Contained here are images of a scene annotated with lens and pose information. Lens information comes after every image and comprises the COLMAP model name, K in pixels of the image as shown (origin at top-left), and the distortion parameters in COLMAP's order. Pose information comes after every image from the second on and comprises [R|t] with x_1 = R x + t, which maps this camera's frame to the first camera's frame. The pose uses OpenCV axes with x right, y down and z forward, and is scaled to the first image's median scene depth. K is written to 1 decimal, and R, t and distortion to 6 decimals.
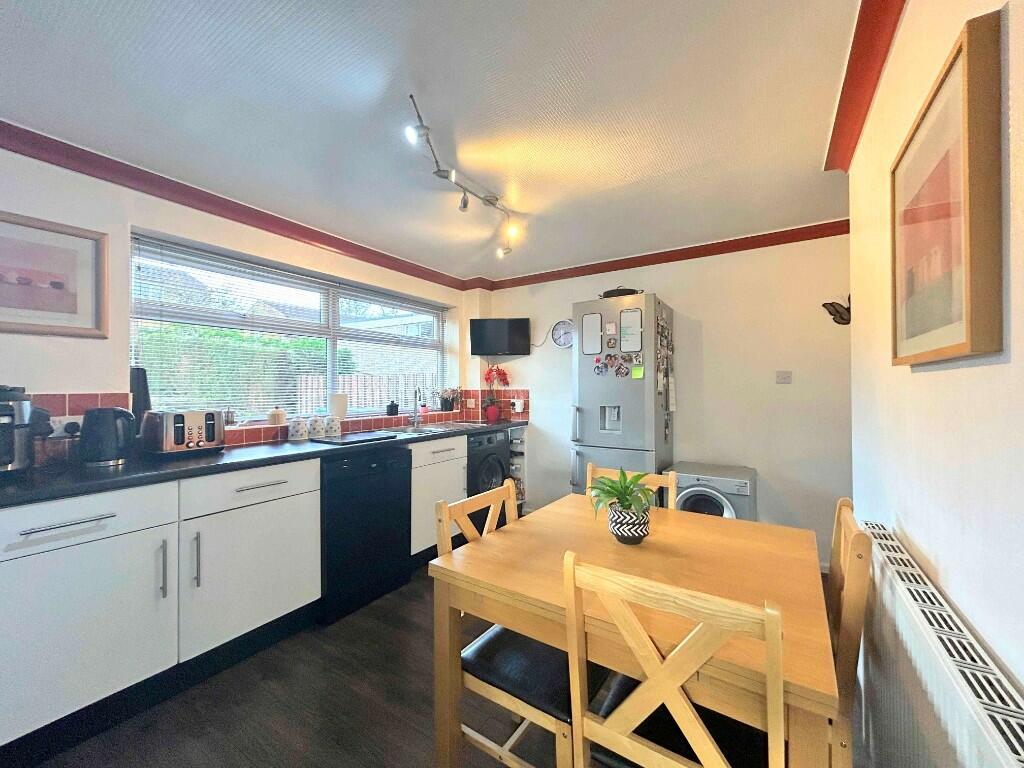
lens RADIAL K [[412.3, 0, 509.3], [0, 412.3, 384.8], [0, 0, 1]] dist [-0.000133, 0.000473]
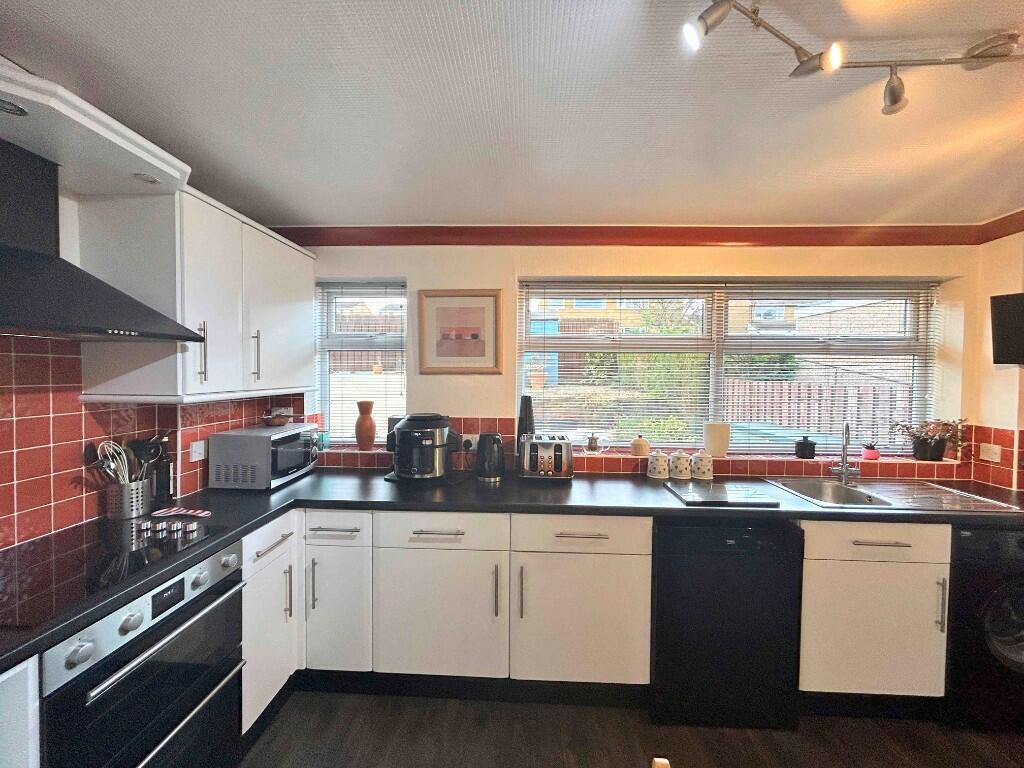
lens RADIAL K [[412.3, 0, 509.3], [0, 412.3, 384.8], [0, 0, 1]] dist [-0.000133, 0.000473]
pose [[0.508411, 0.033365, -0.860468, 0.083677], [-0.005649, 0.999357, 0.035413, -0.103320], [0.861096, -0.013144, 0.508272, 0.327094]]
